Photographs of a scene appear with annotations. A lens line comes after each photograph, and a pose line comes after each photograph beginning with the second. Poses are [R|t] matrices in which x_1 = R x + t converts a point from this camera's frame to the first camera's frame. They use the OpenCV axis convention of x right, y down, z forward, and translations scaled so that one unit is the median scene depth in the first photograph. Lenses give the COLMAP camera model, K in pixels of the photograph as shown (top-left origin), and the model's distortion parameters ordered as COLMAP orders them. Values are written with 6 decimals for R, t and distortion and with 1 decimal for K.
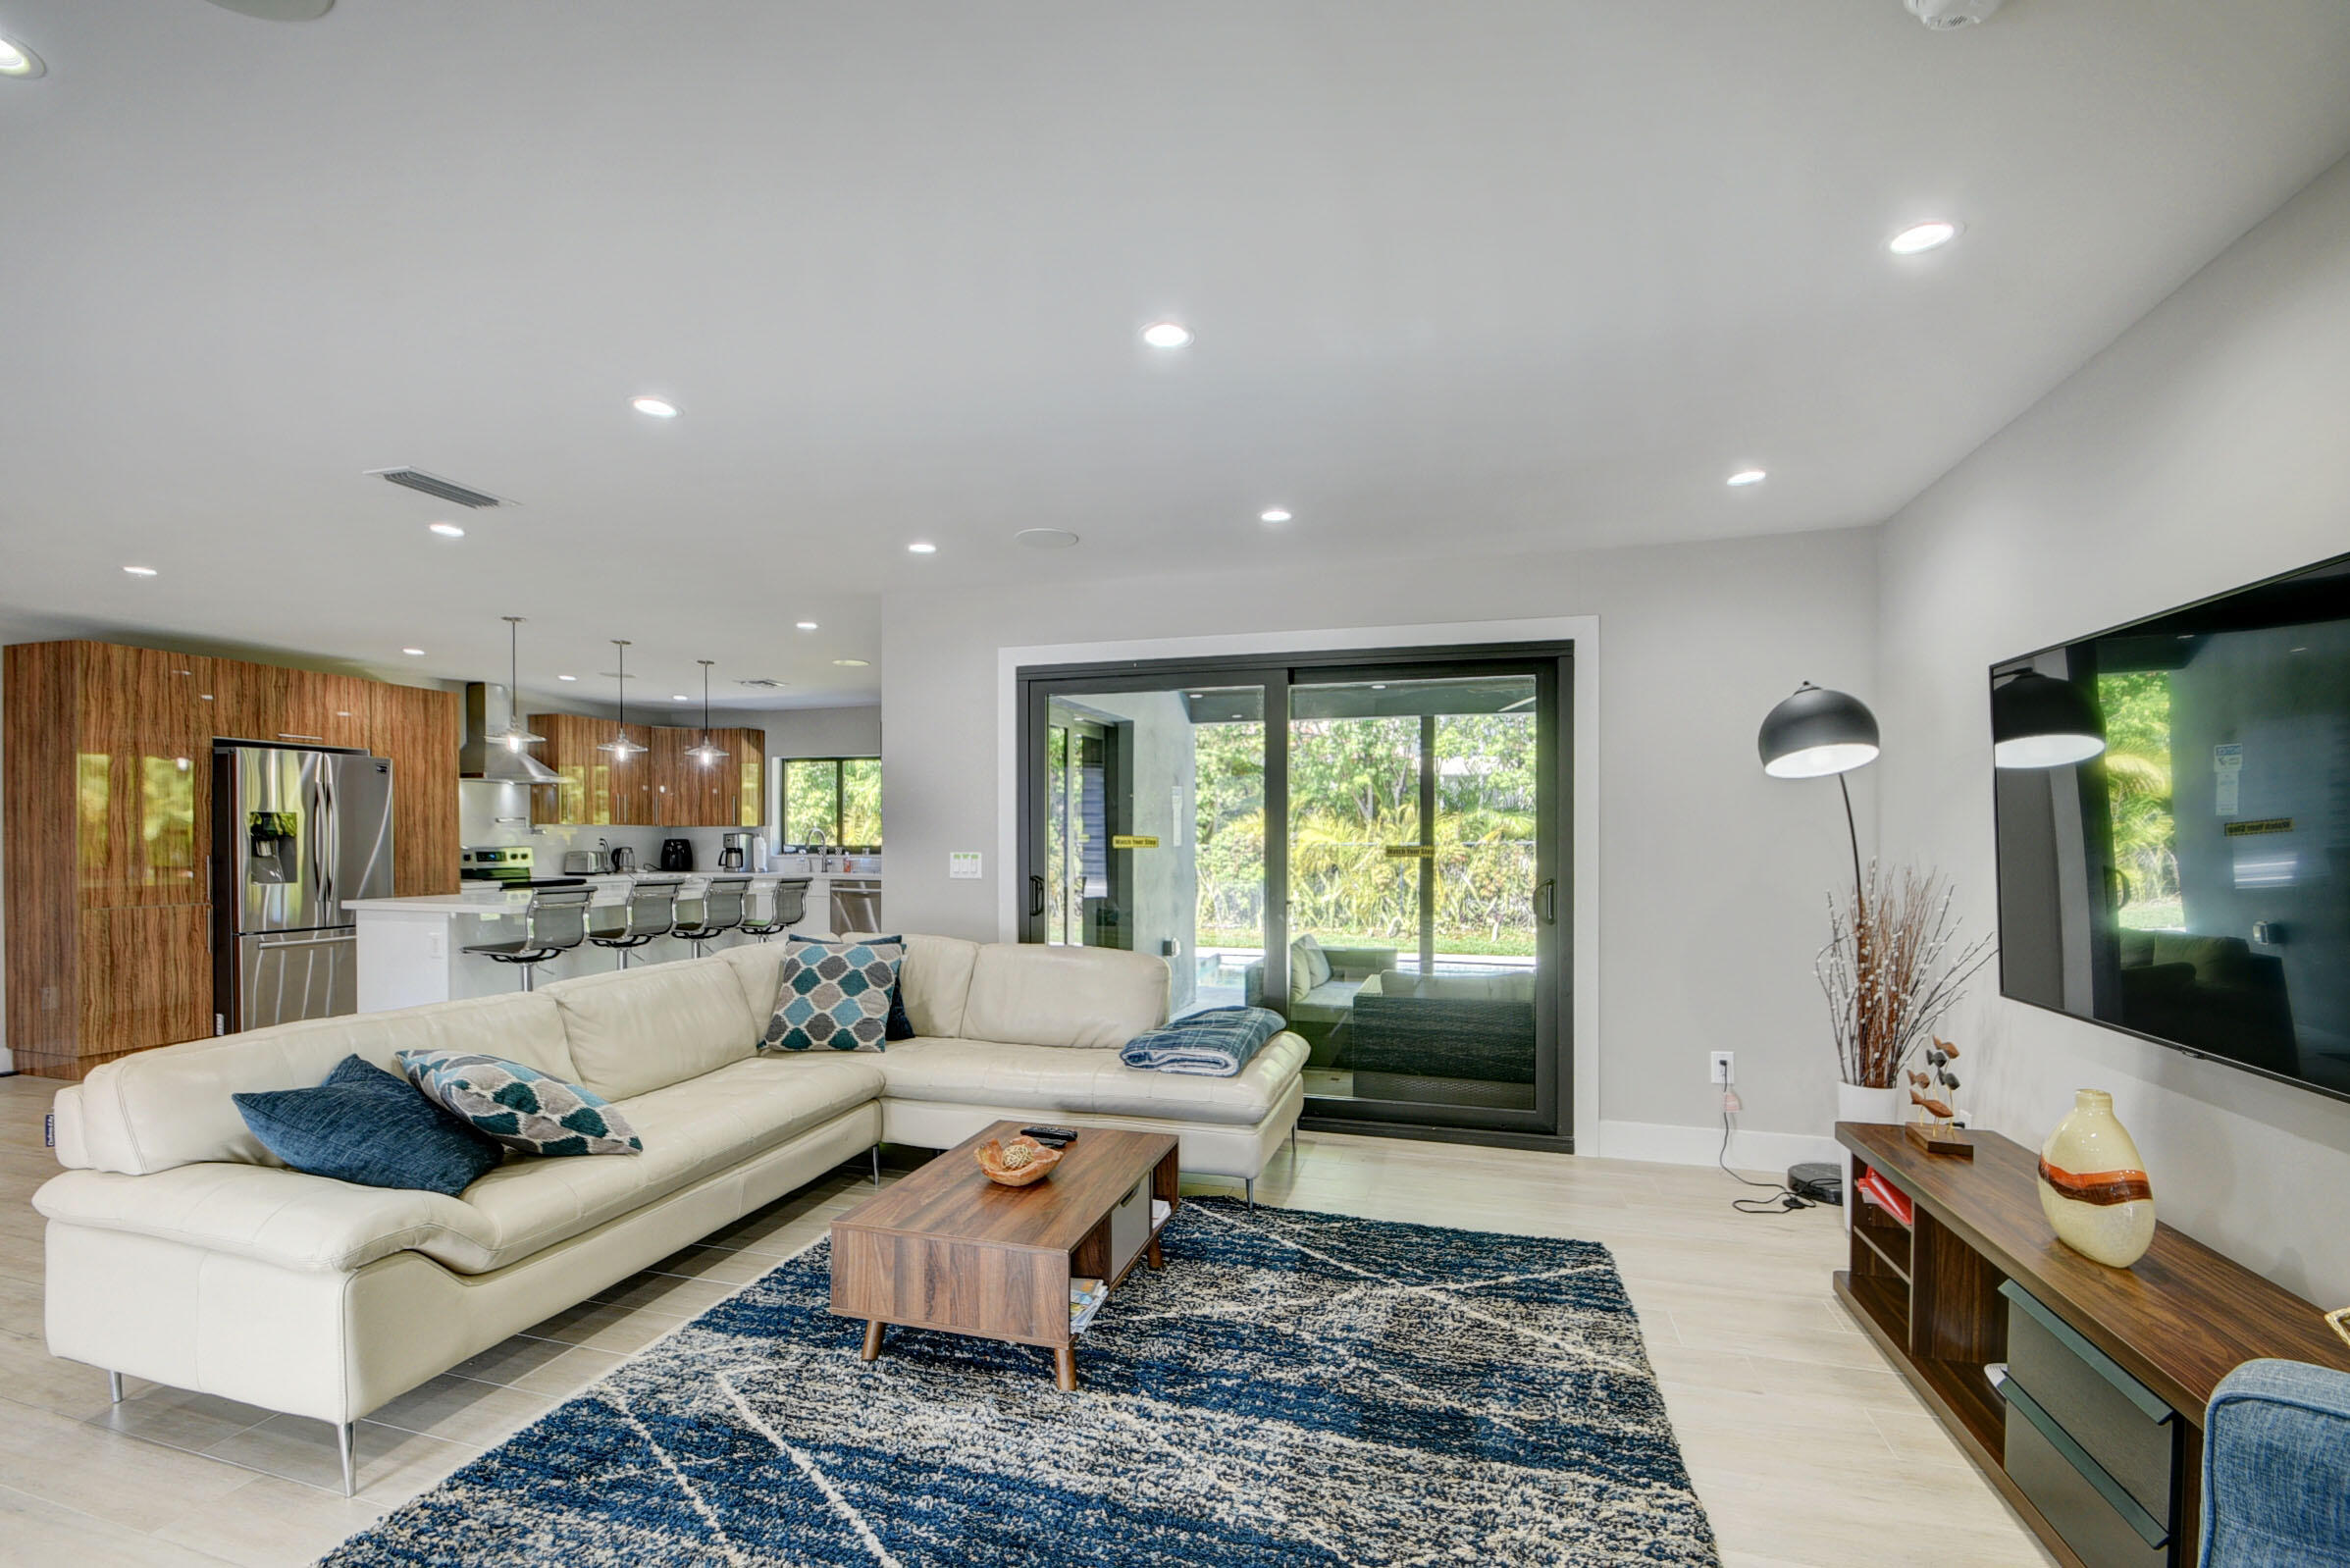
lens RADIAL K [[1036.6, 0, 1159.3], [0, 1036.6, 846.2], [0, 0, 1]] dist [0.009412, -0.012885]
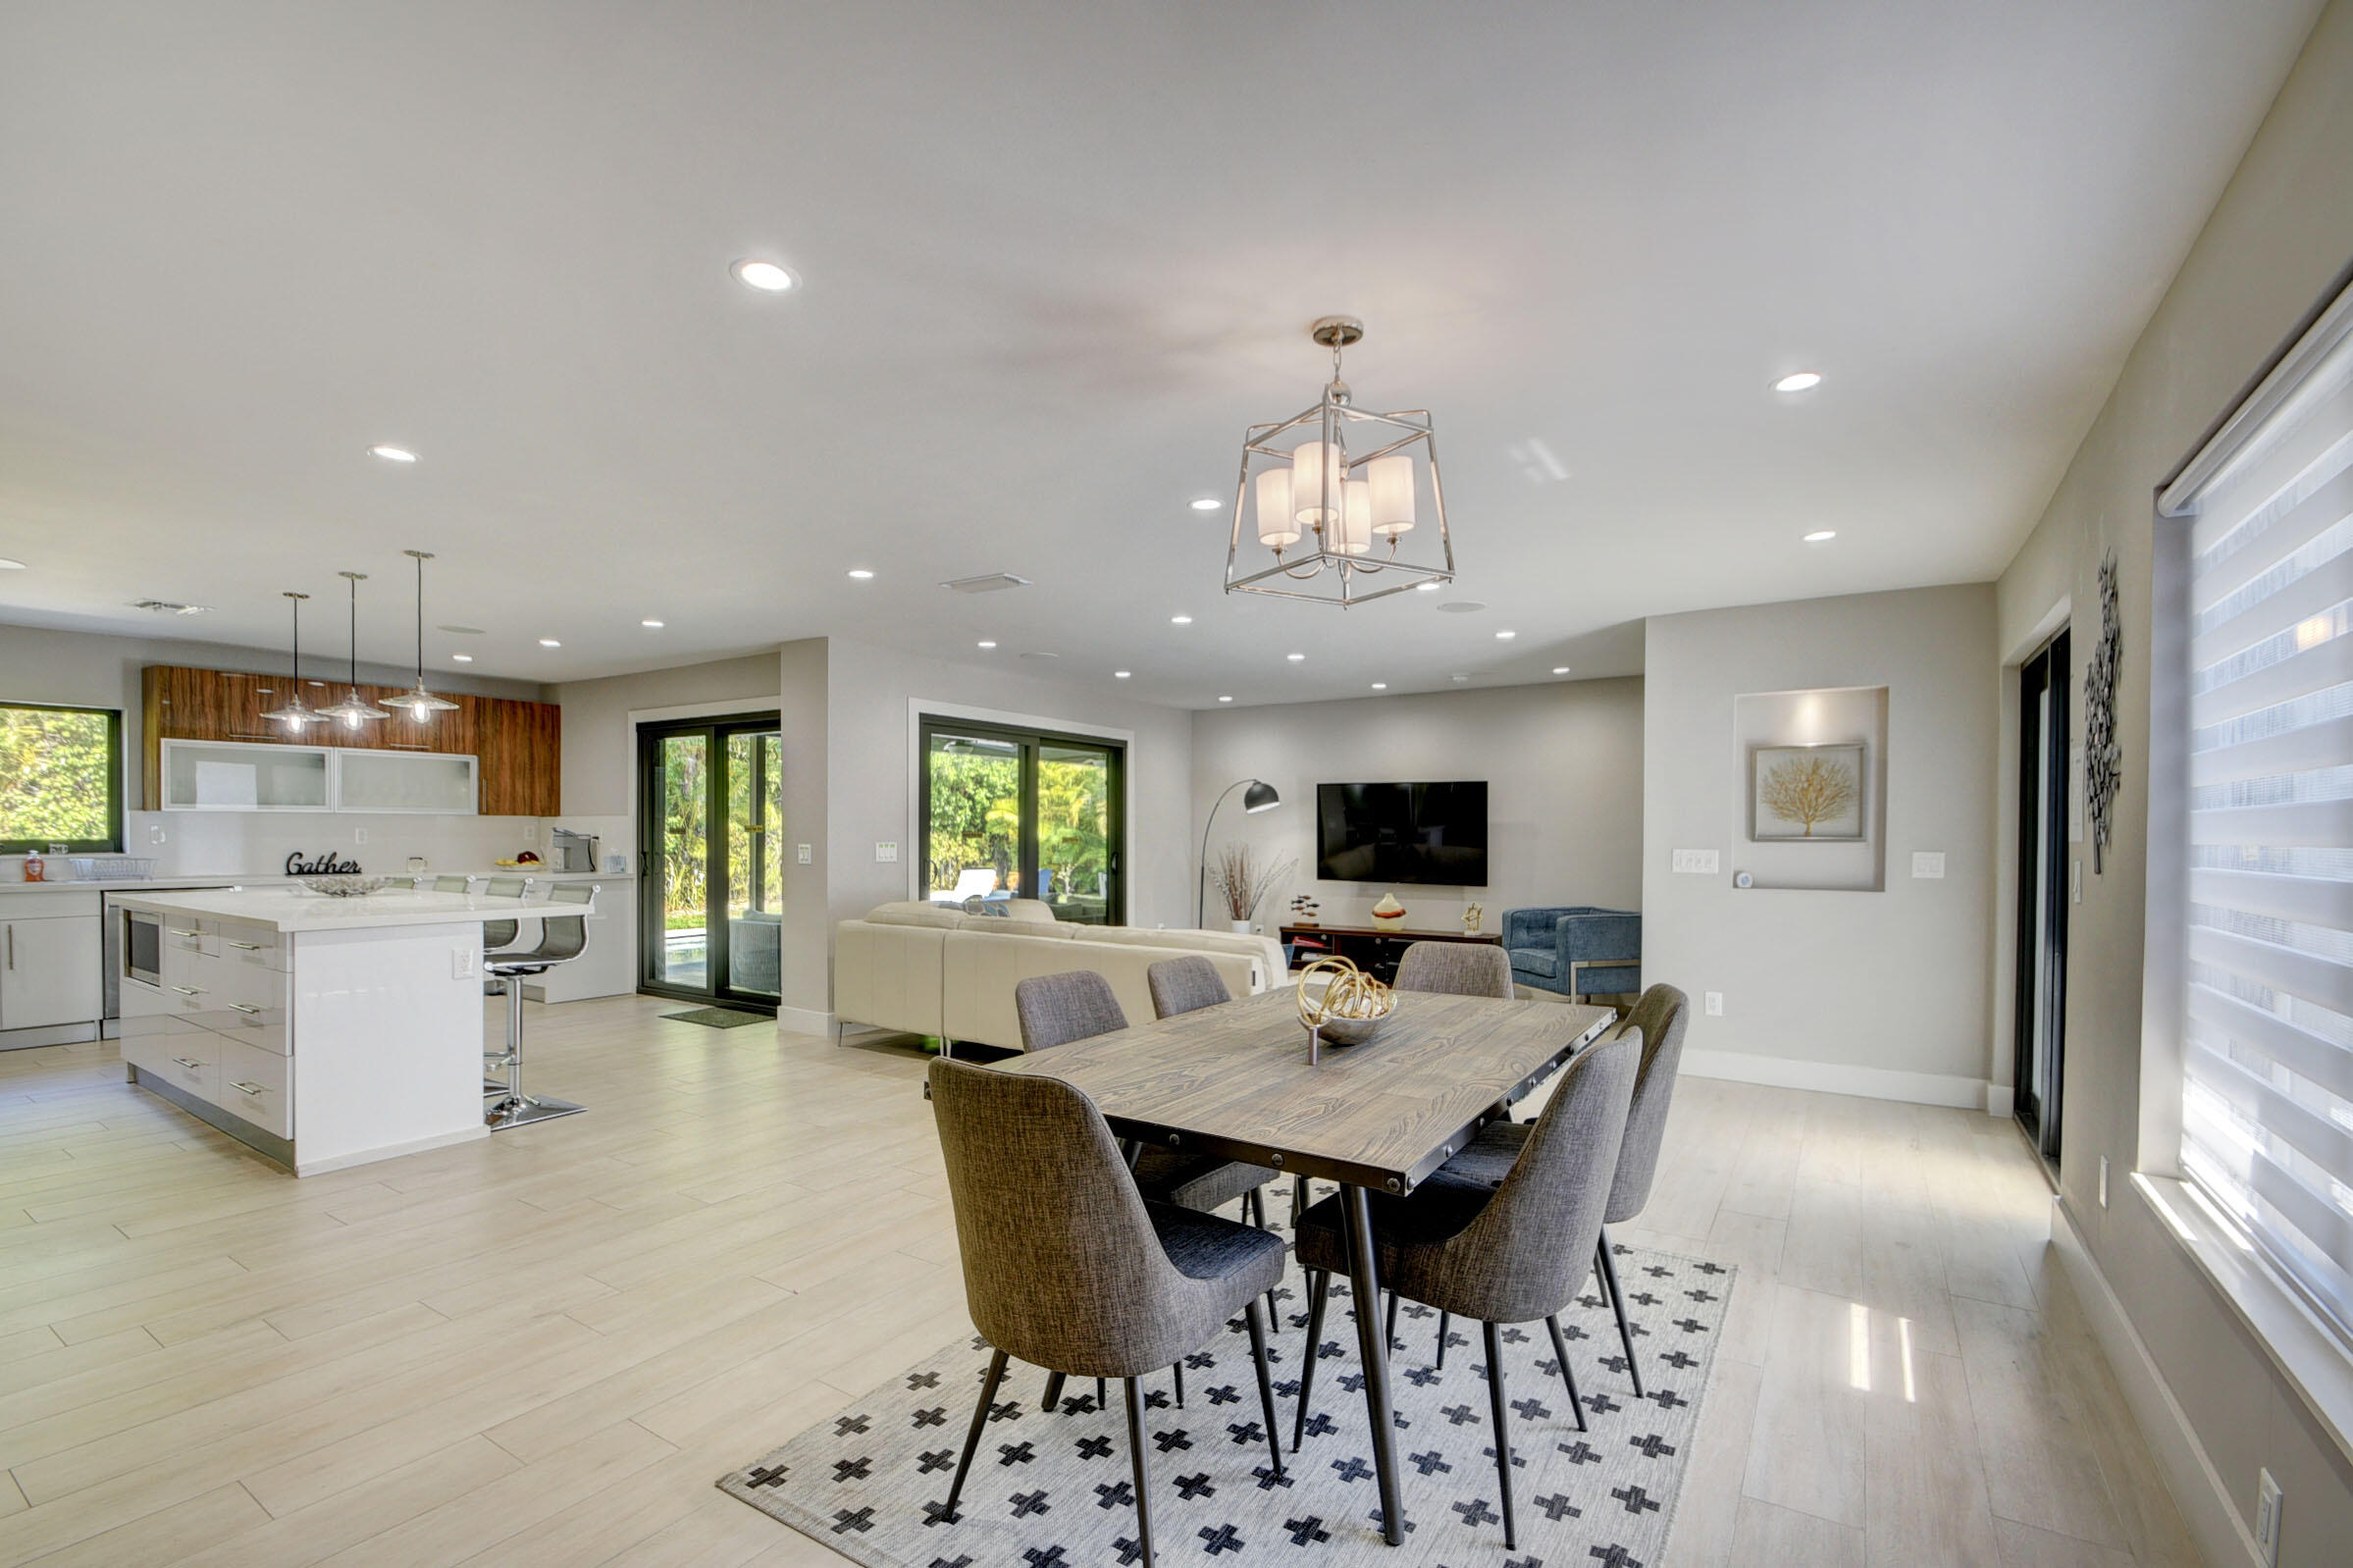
lens RADIAL K [[1035.0, 0, 1156.8], [0, 1035.0, 846.4], [0, 0, 1]] dist [0.016944, -0.019617]
pose [[0.291965, -0.010994, 0.956366, -1.248794], [0.002654, 0.999939, 0.010684, -0.002937], [-0.956425, -0.000582, 0.291977, 0.236067]]
